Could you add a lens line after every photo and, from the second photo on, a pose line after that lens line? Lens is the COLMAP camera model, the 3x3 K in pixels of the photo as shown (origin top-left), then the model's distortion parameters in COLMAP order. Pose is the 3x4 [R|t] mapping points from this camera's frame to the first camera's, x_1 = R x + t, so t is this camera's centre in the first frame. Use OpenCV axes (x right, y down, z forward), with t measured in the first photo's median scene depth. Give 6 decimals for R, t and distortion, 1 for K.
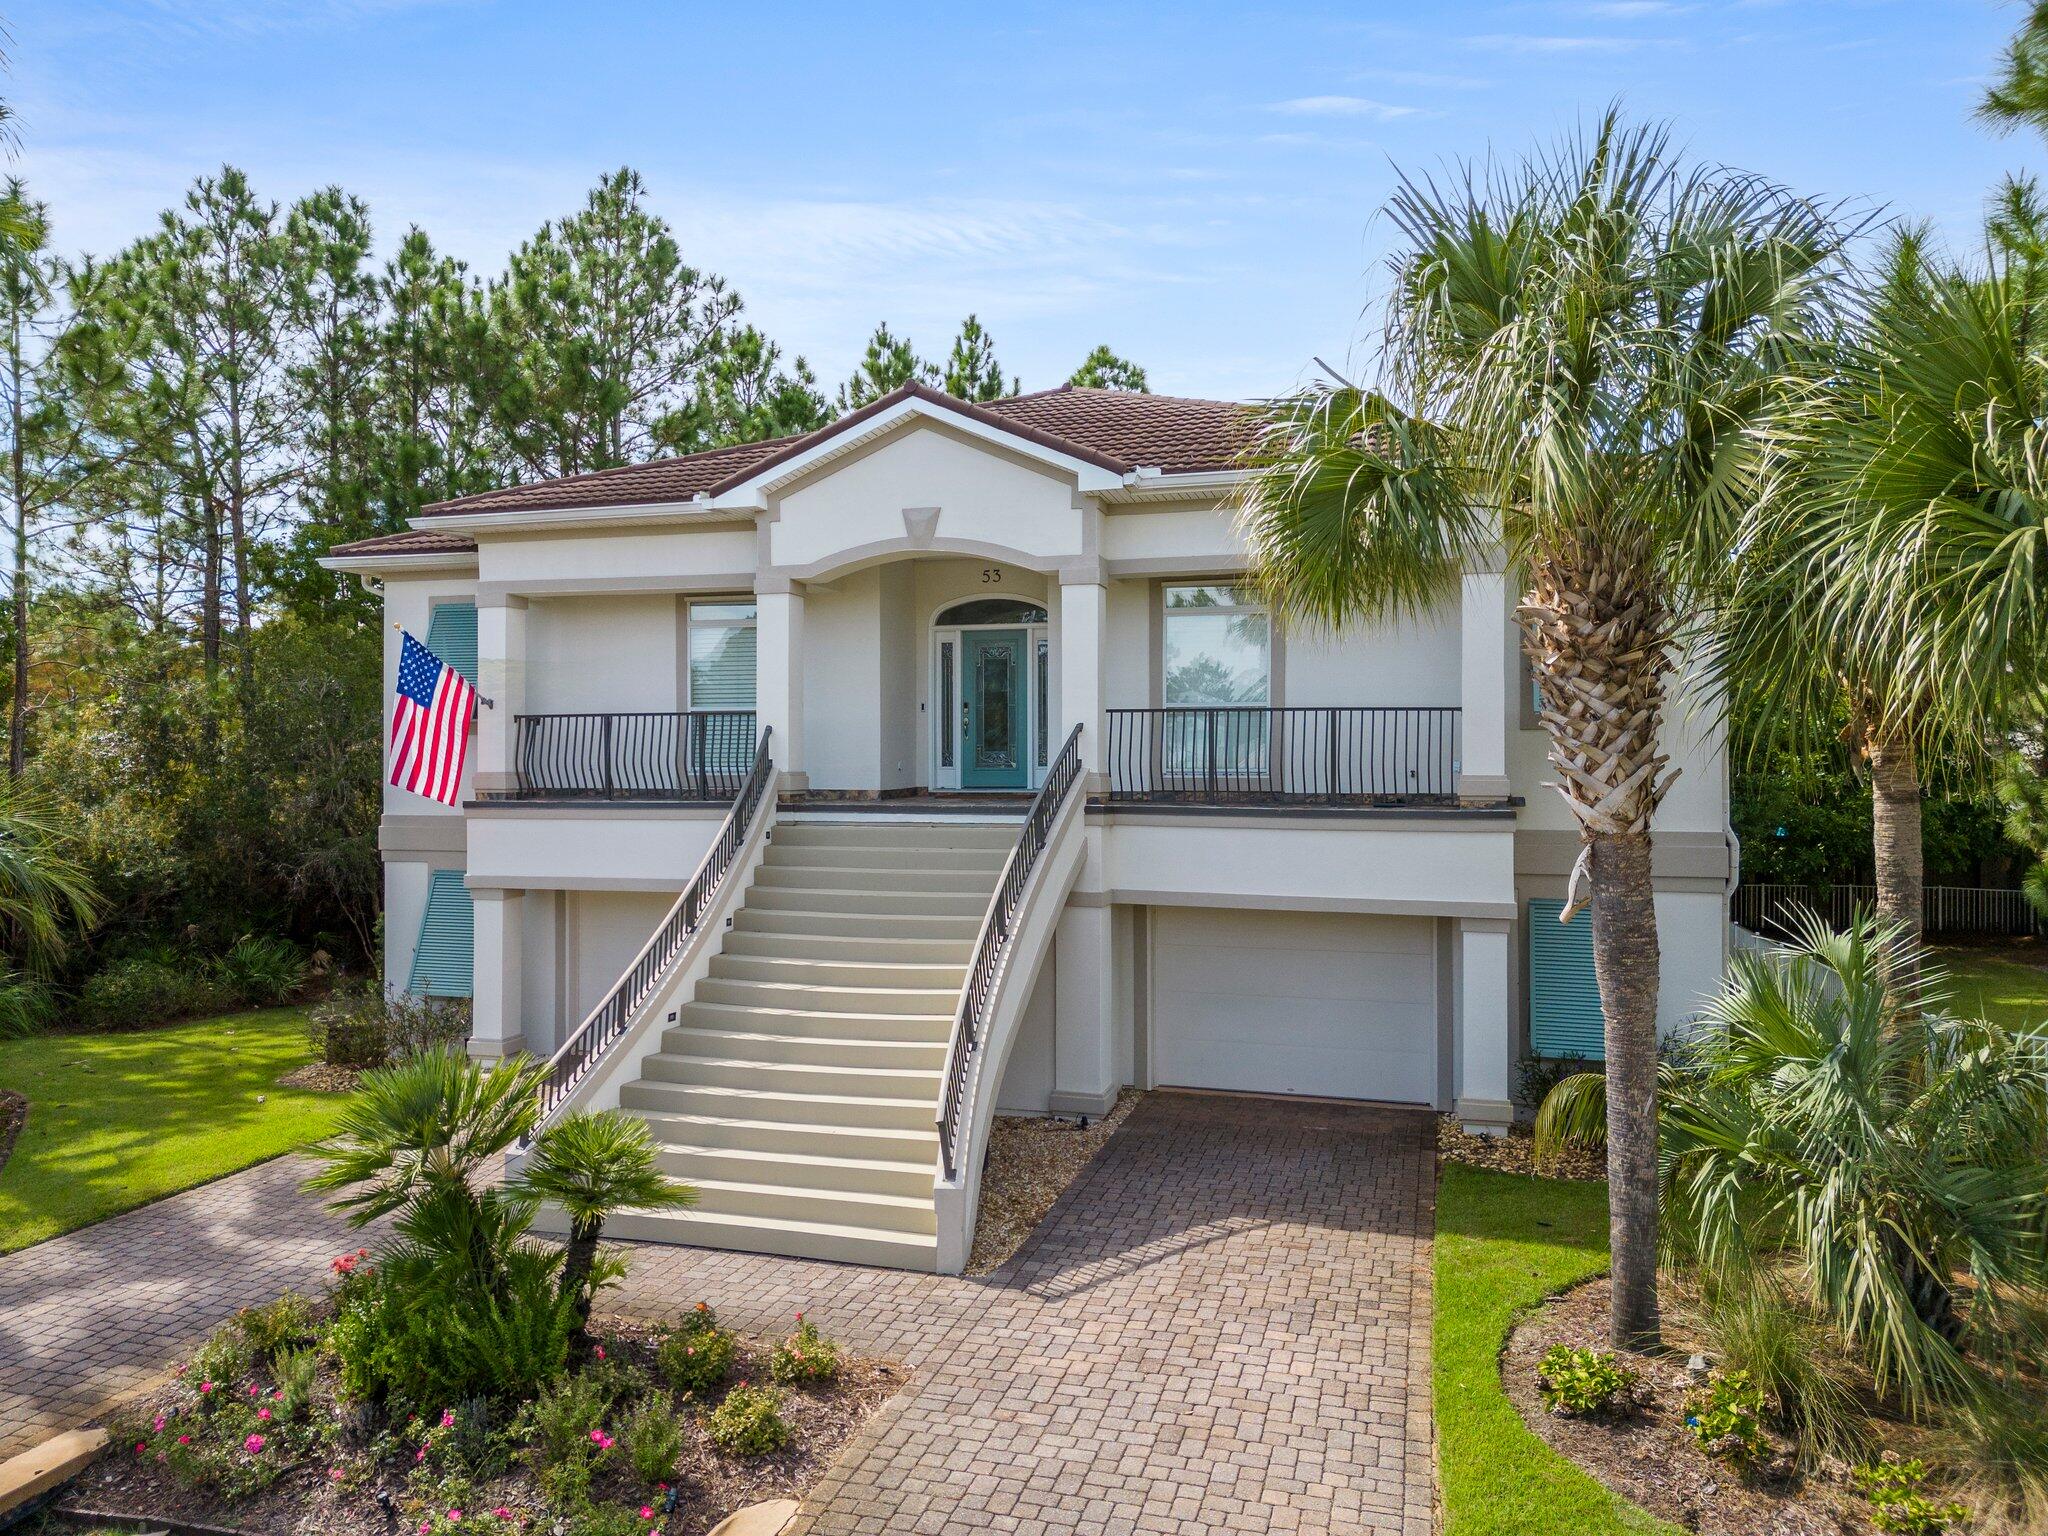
lens RADIAL K [[1440.2, 0, 1024.0], [0, 1440.2, 768.0], [0, 0, 1]] dist [0.022569, -0.003378]
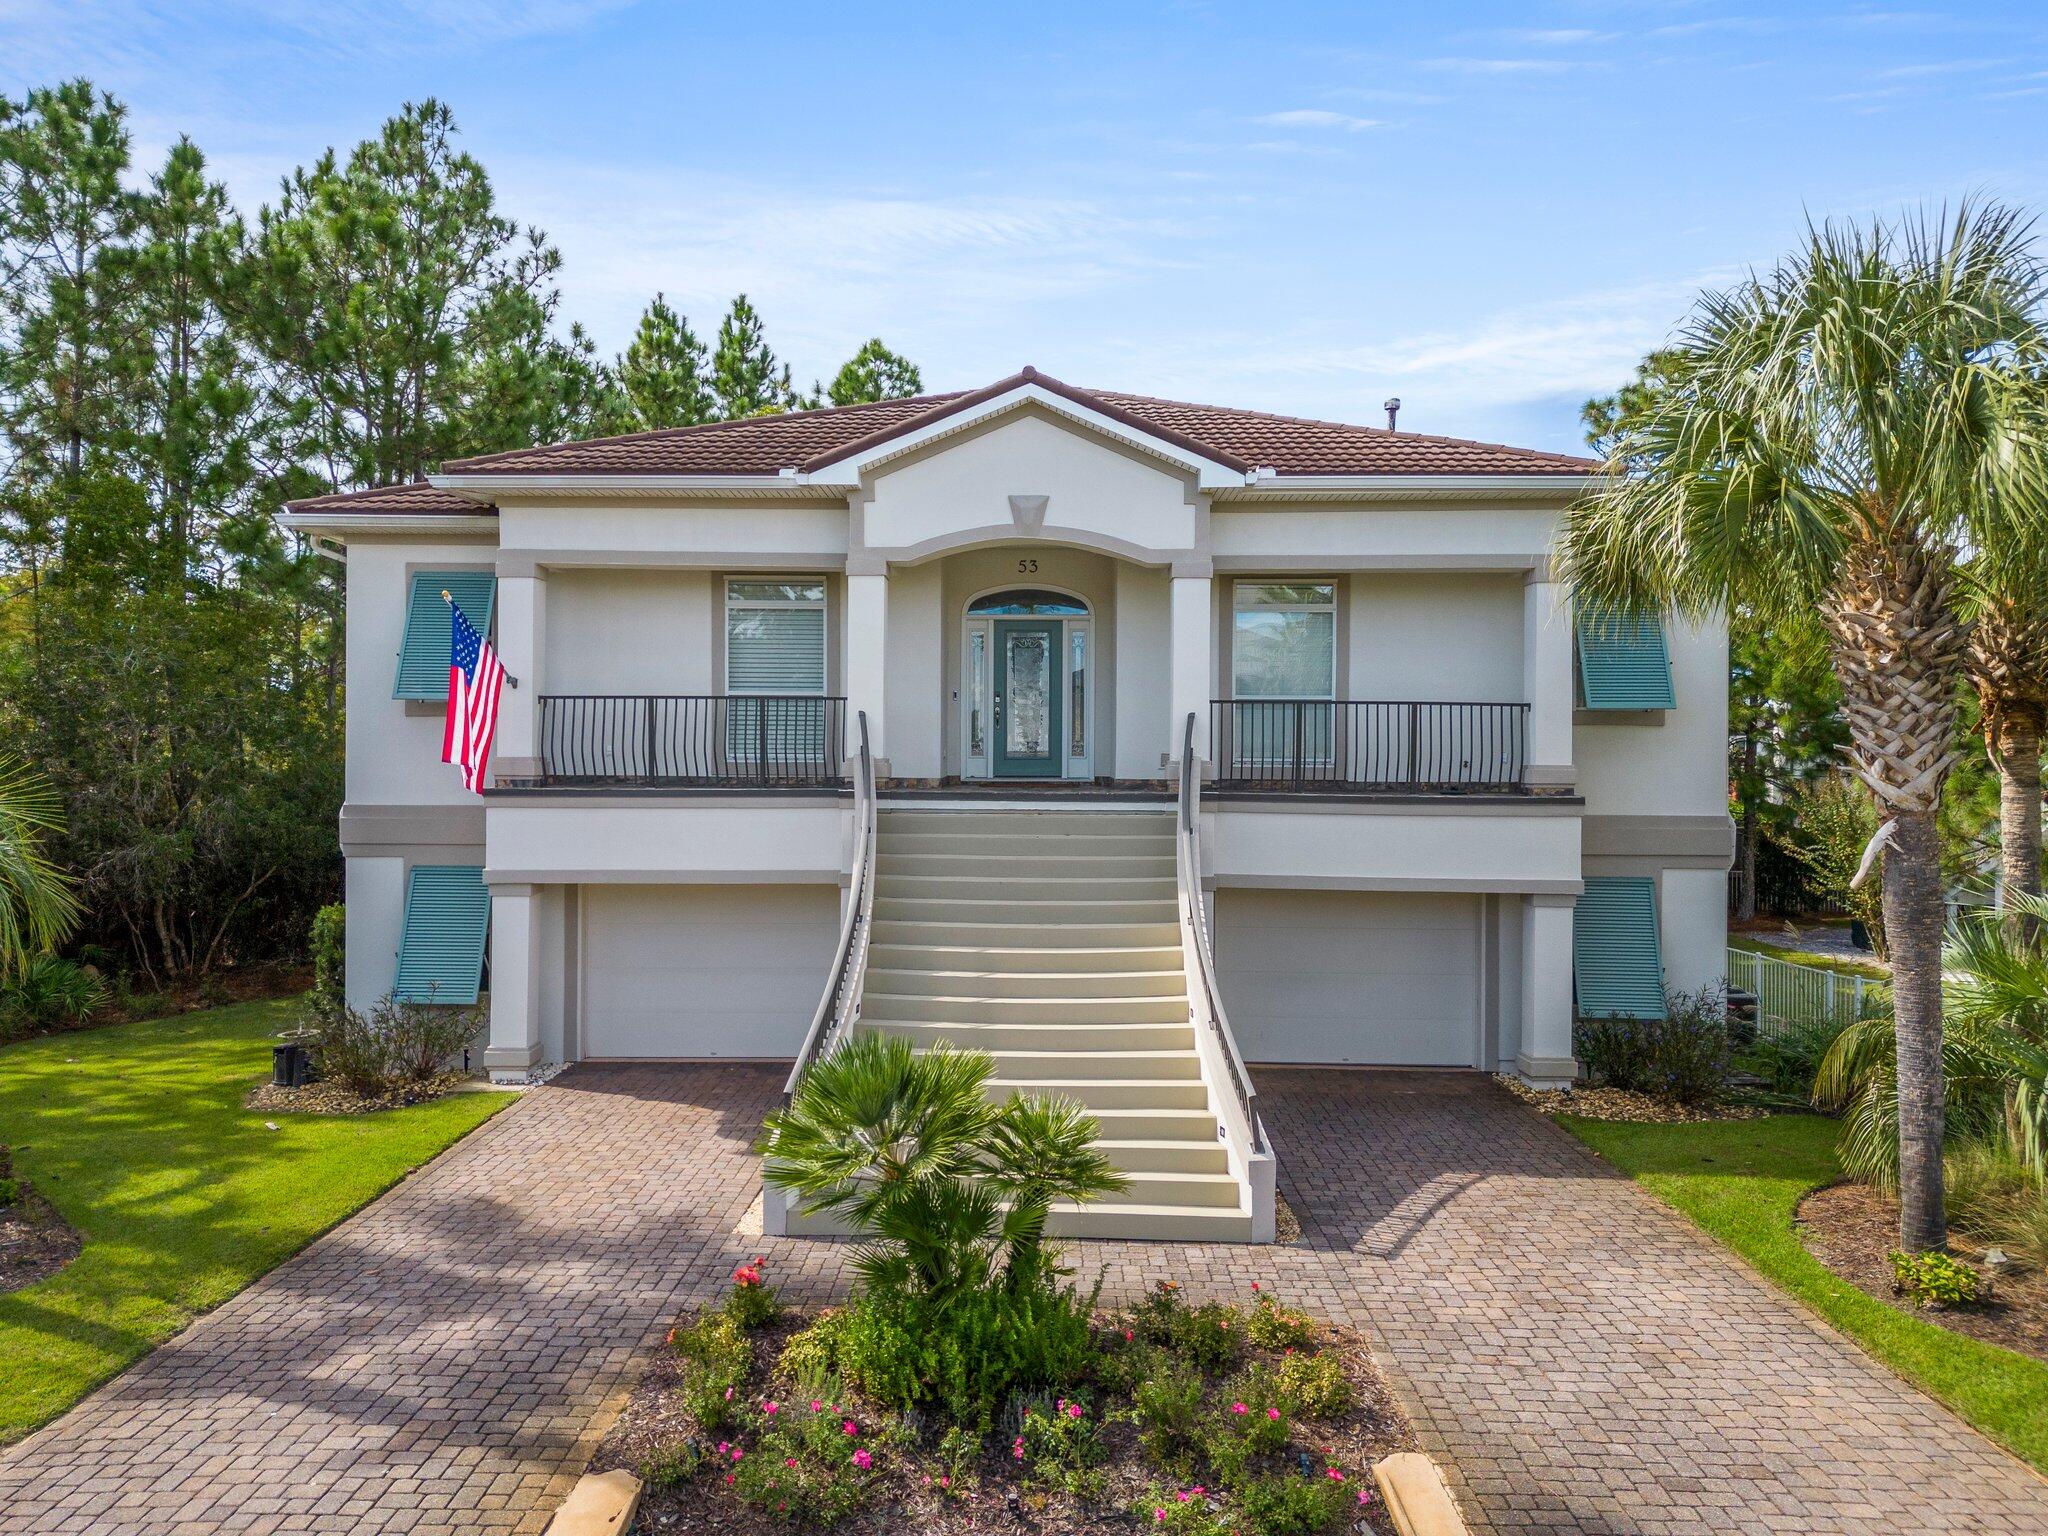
lens RADIAL K [[1440.1, 0, 958.2], [0, 1440.1, 783.5], [0, 0, 1]] dist [0.058813, -0.059257]
pose [[0.965244, 0.002590, 0.261337, -0.393387], [-0.005593, 0.999927, 0.010748, 0.009261], [-0.261290, -0.011836, 0.965188, 0.044763]]
